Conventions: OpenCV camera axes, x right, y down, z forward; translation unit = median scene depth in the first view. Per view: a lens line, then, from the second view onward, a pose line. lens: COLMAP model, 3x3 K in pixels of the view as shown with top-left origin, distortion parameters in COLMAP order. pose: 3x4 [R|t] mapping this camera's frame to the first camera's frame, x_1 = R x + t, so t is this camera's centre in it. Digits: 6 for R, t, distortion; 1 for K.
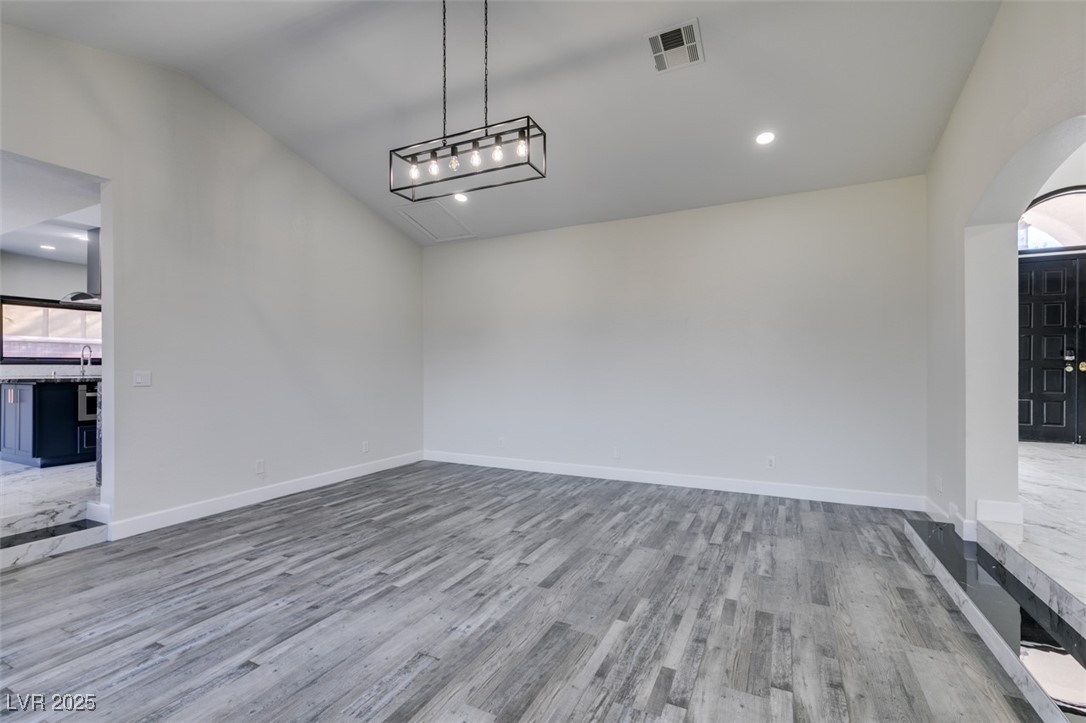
lens RADIAL K [[490.3, 0, 543.6], [0, 490.3, 366.2], [0, 0, 1]] dist [0.003680, 0.000209]
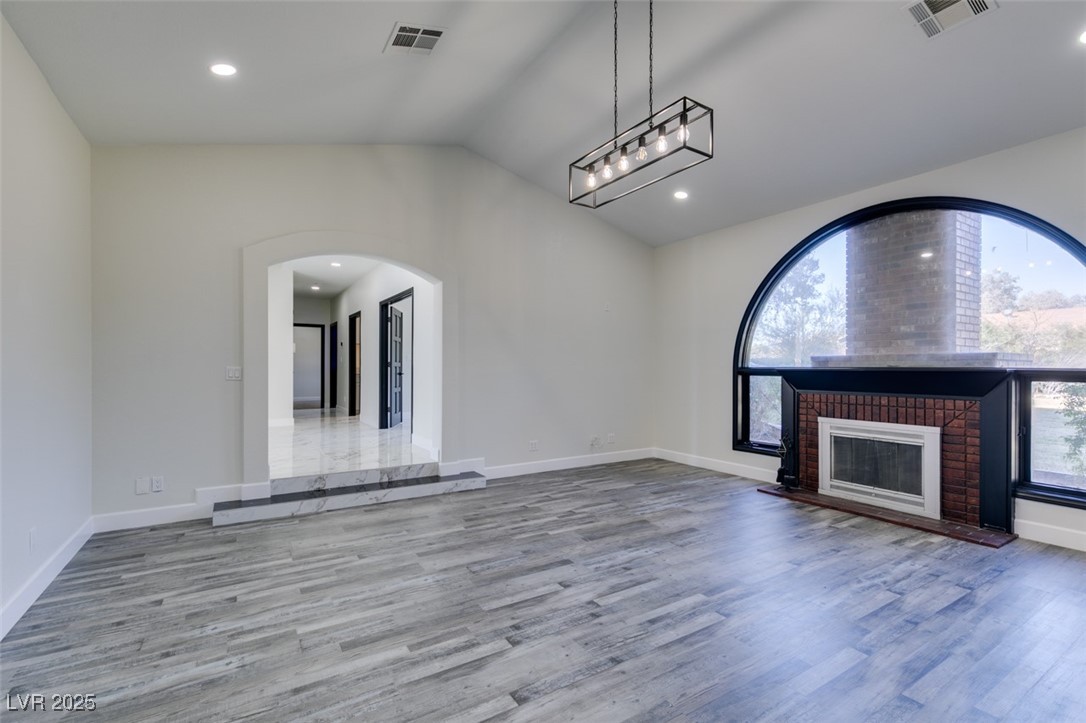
lens RADIAL K [[490.3, 0, 540.5], [0, 490.3, 366.7], [0, 0, 1]] dist [0.003680, 0.000209]
pose [[-0.852046, 0.002826, 0.523460, -0.492479], [-0.001419, 0.999969, -0.007708, 0.009075], [-0.523465, -0.007310, -0.852016, 1.840716]]
